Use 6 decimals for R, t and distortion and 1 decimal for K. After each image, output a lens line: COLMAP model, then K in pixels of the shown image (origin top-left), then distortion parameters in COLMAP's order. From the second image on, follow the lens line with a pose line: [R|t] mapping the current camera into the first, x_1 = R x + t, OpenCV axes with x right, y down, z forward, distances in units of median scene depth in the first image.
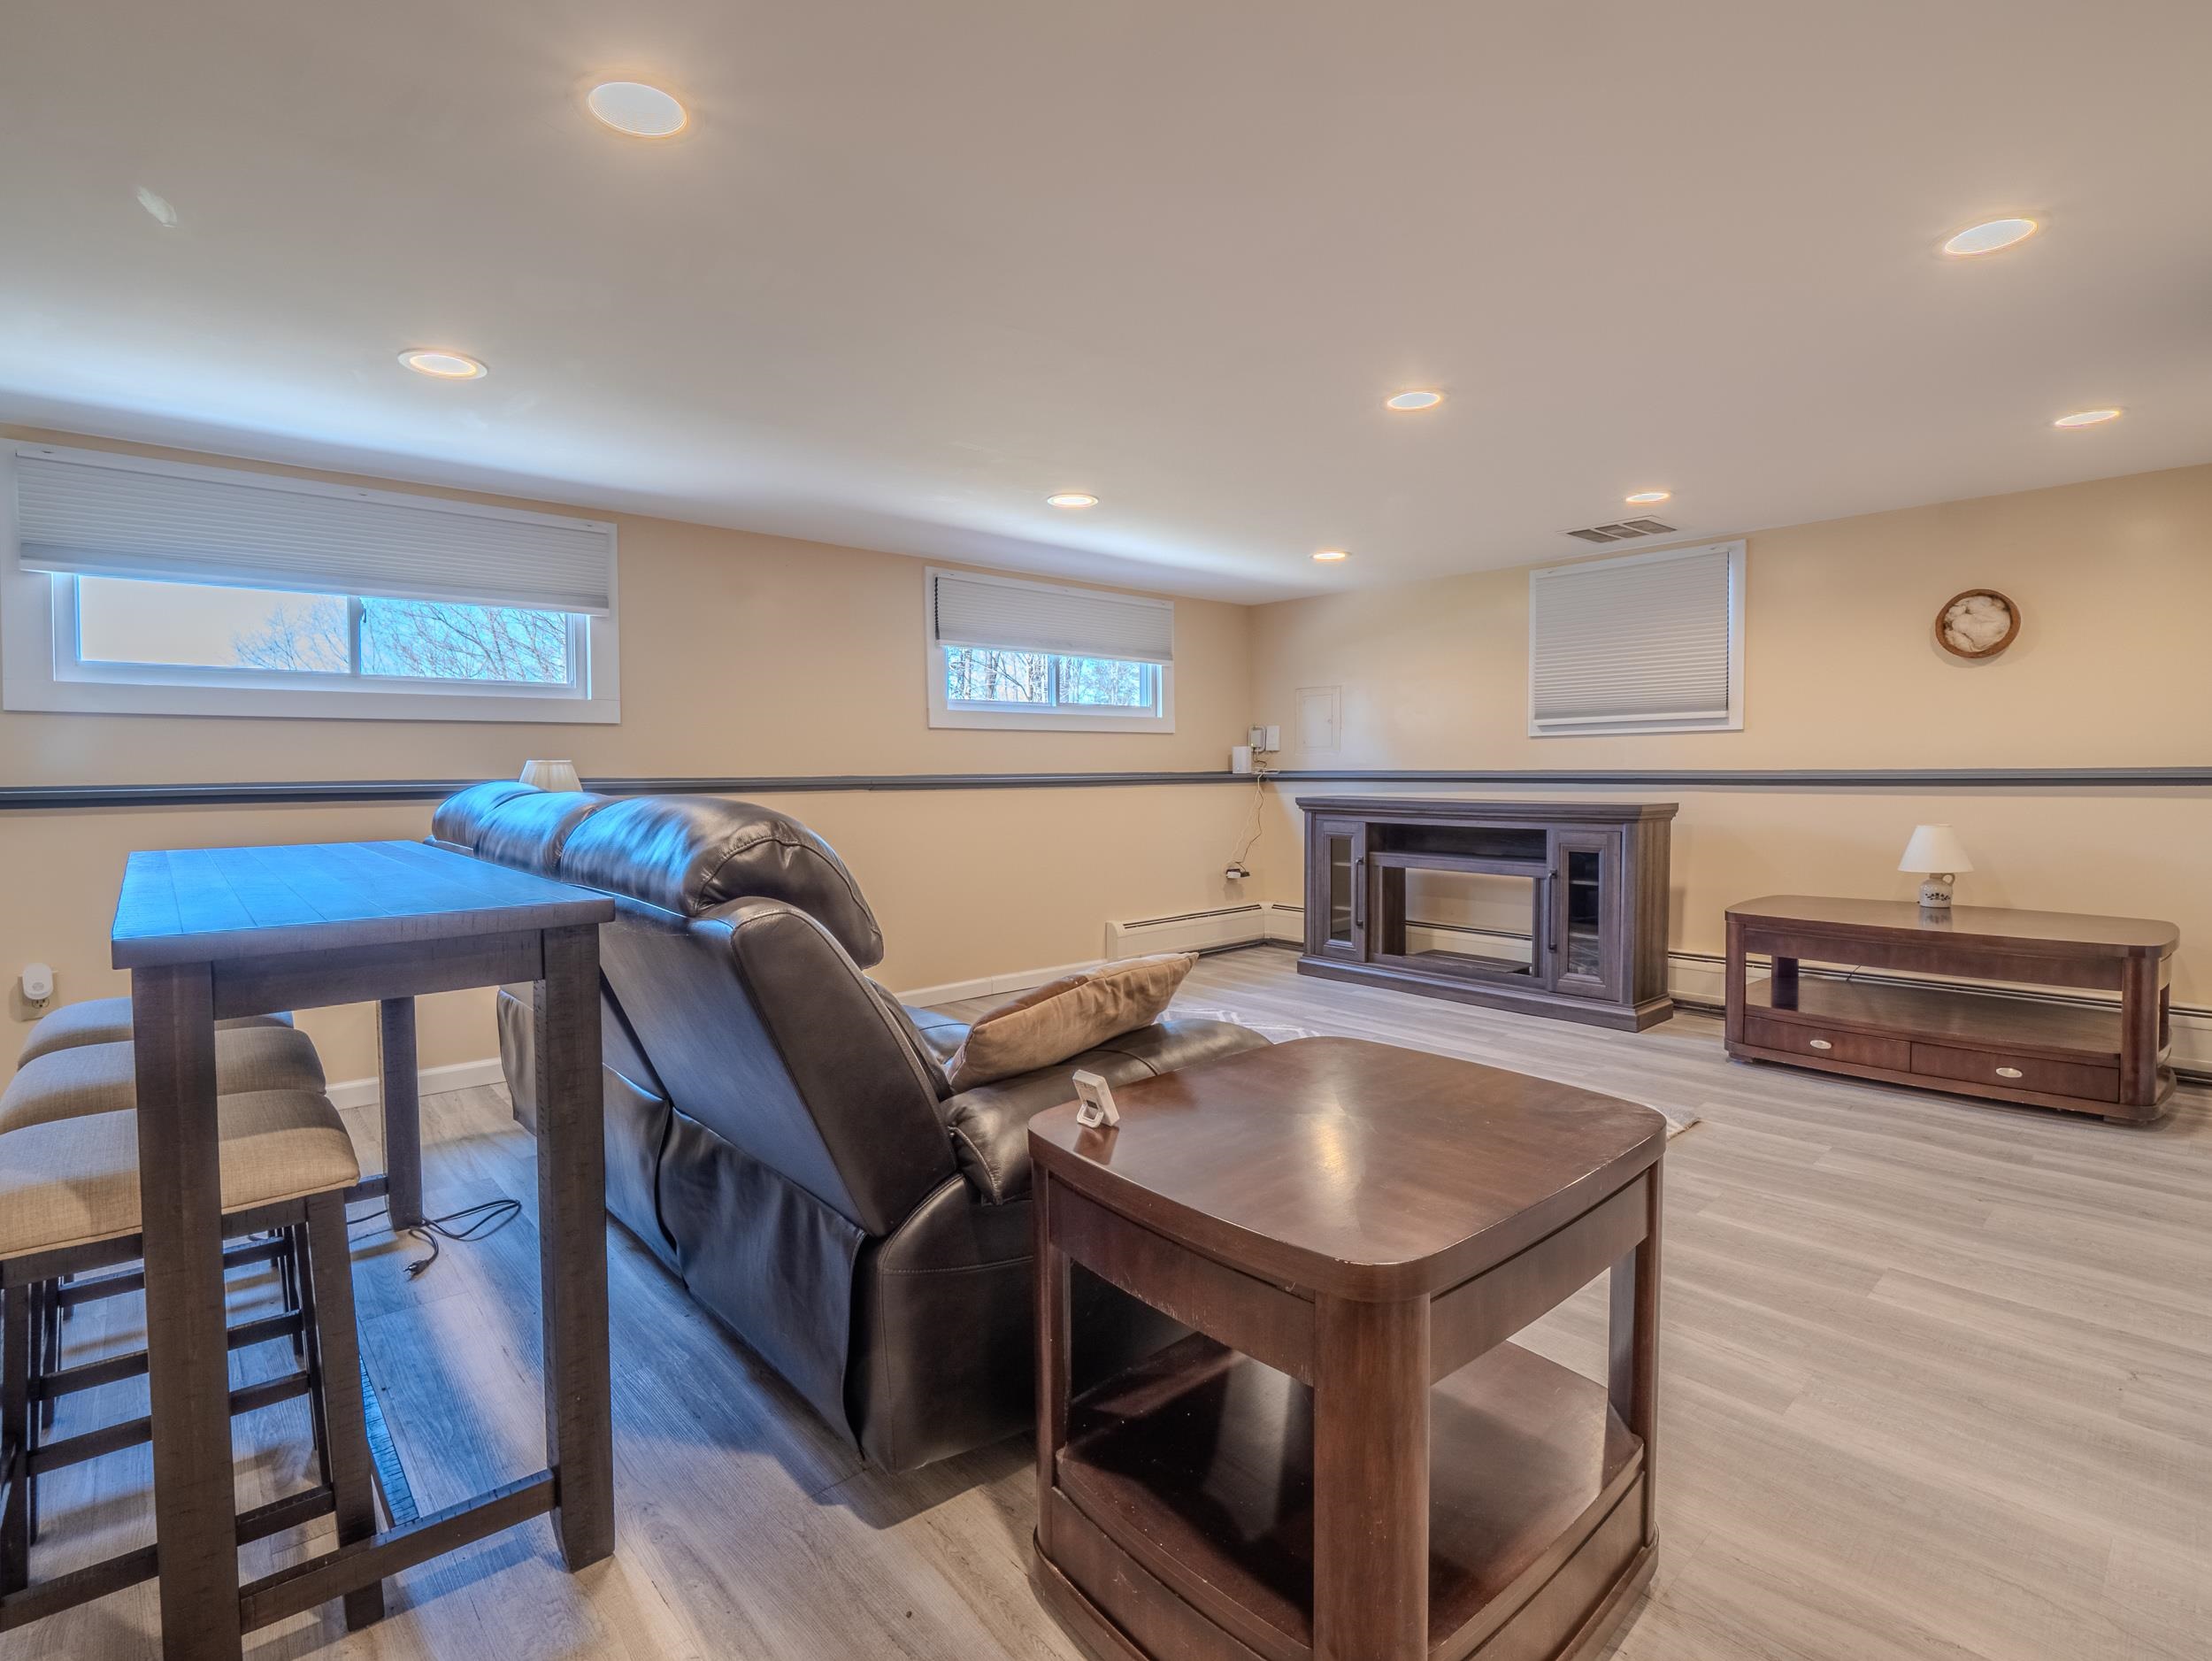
lens RADIAL K [[1070.7, 0, 1106.0], [0, 1070.7, 799.7], [0, 0, 1]] dist [-0.017753, 0.001425]
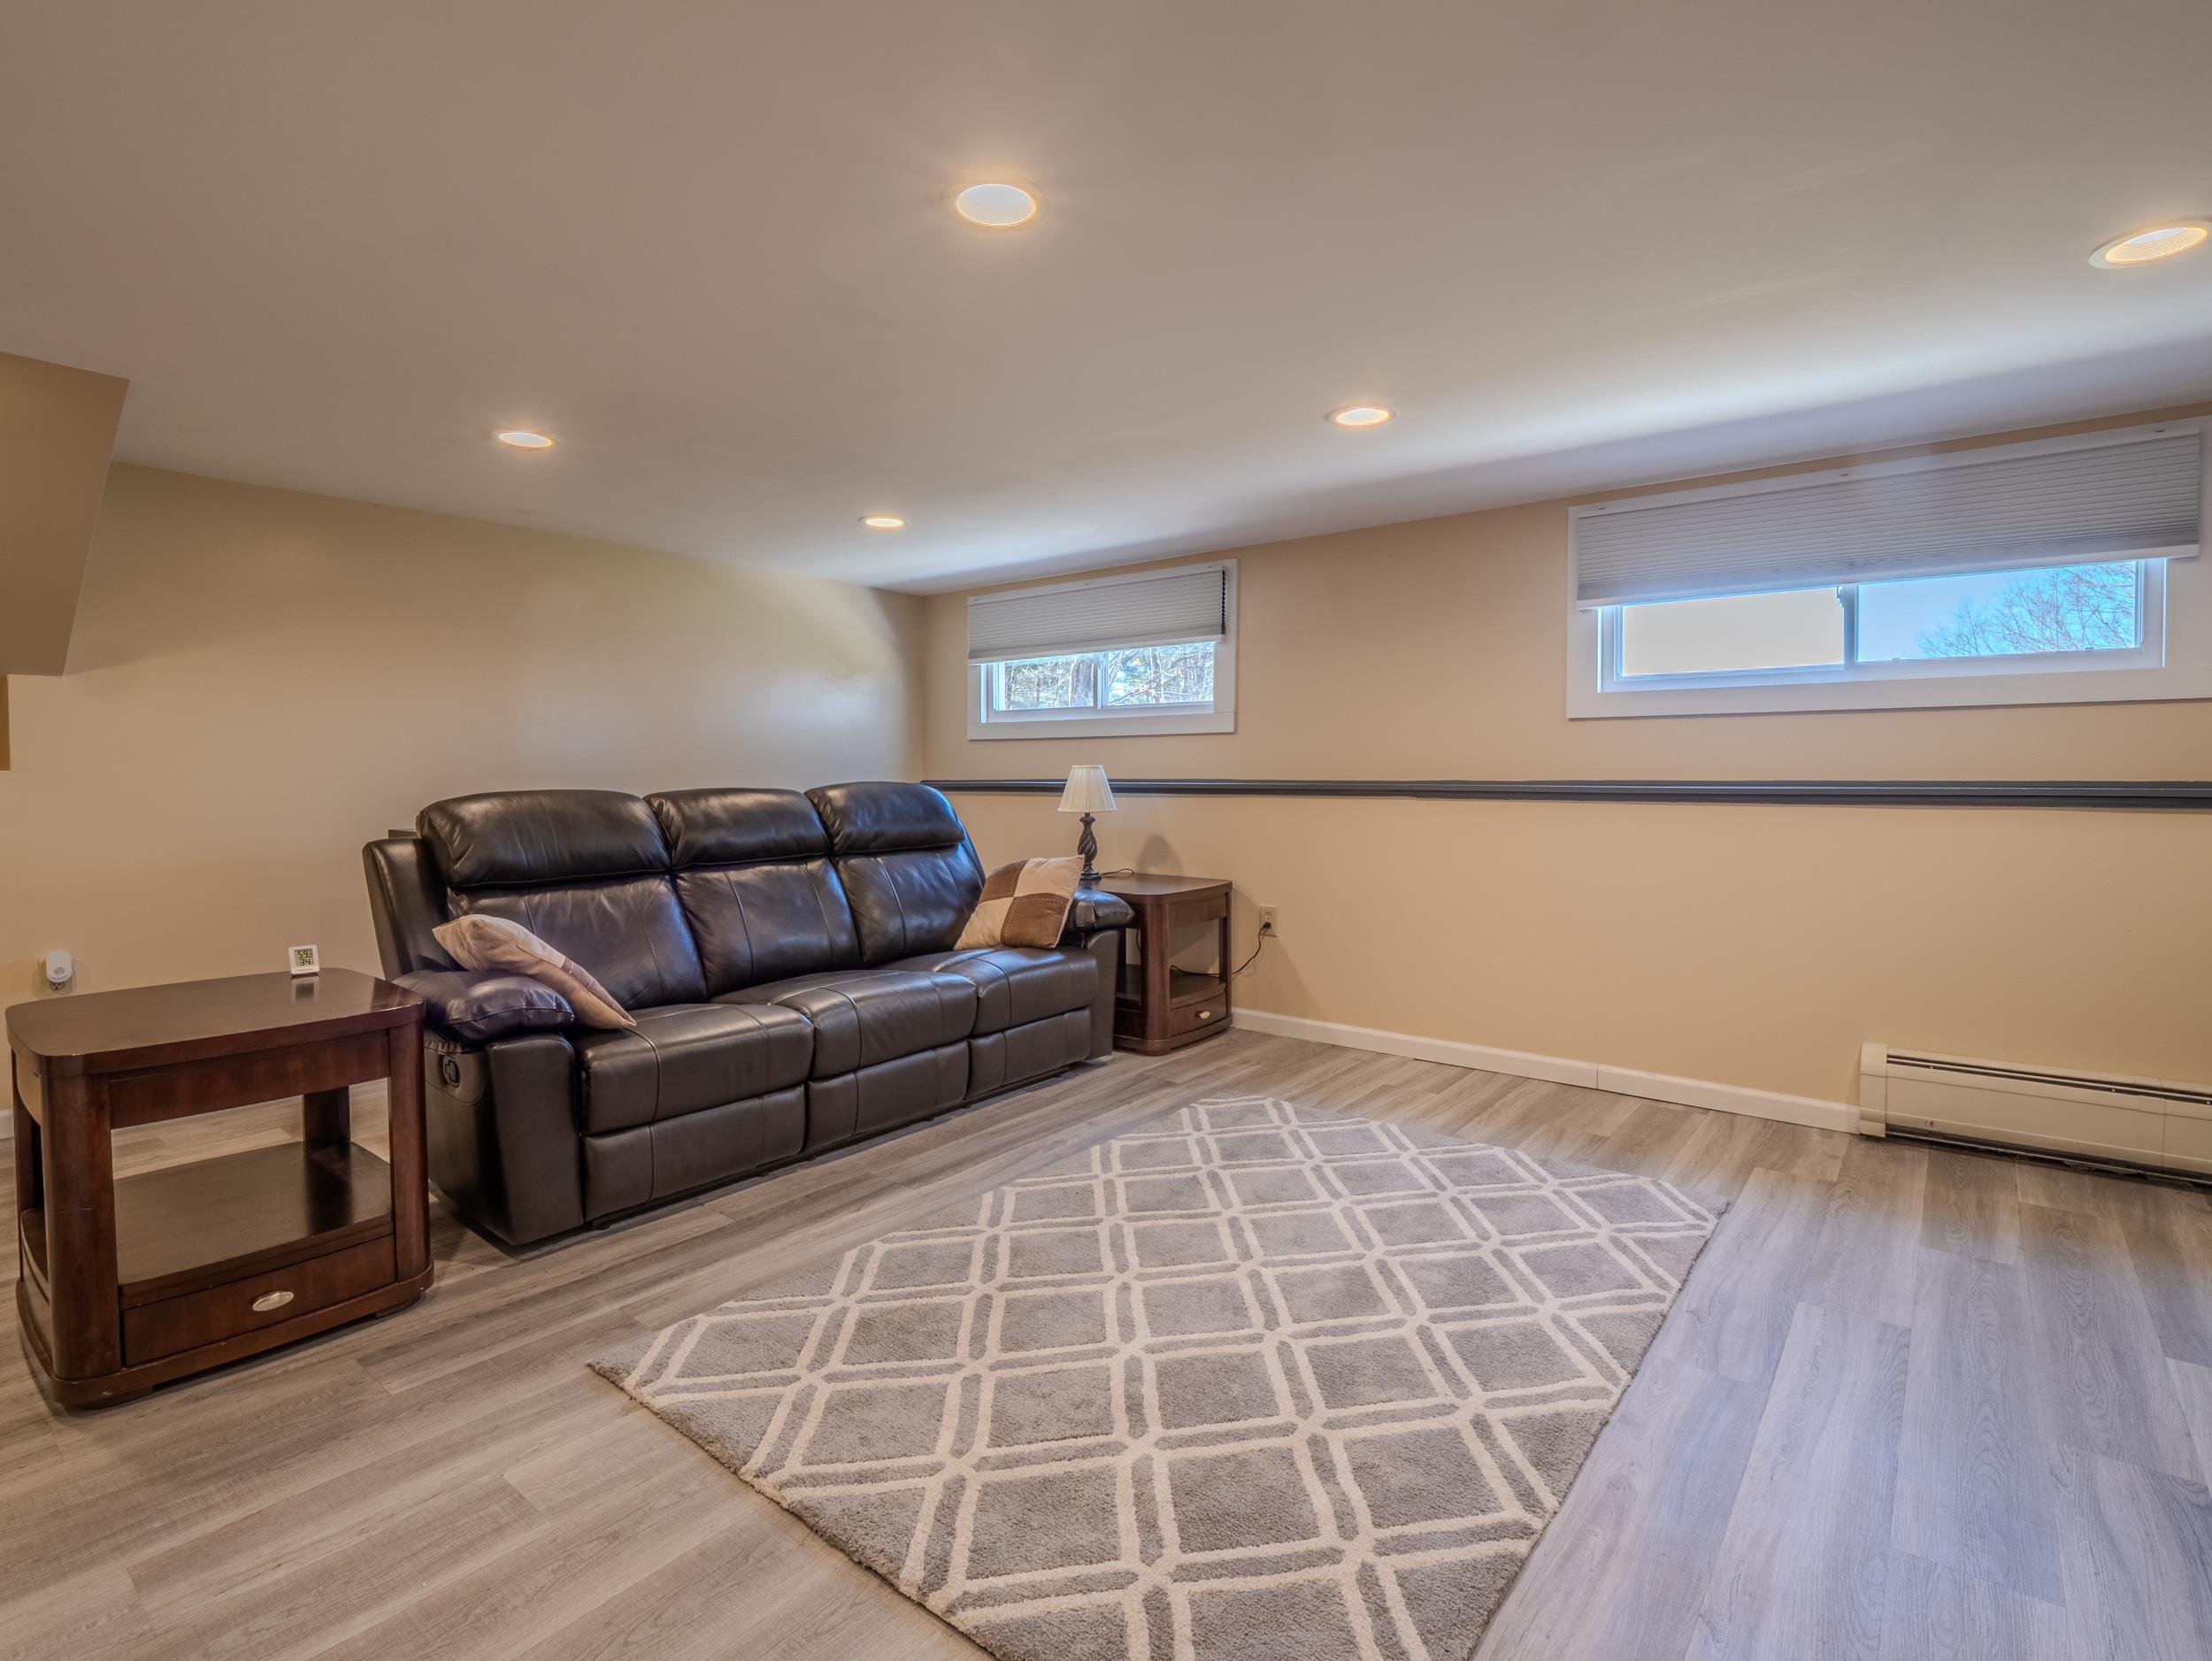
lens RADIAL K [[1070.7, 0, 1106.0], [0, 1070.7, 799.7], [0, 0, 1]] dist [-0.017753, 0.001425]
pose [[0.166442, 0.035654, -0.985406, 0.489080], [-0.024297, 0.999191, 0.032049, -0.024128], [0.985752, 0.018609, 0.167174, 0.504693]]
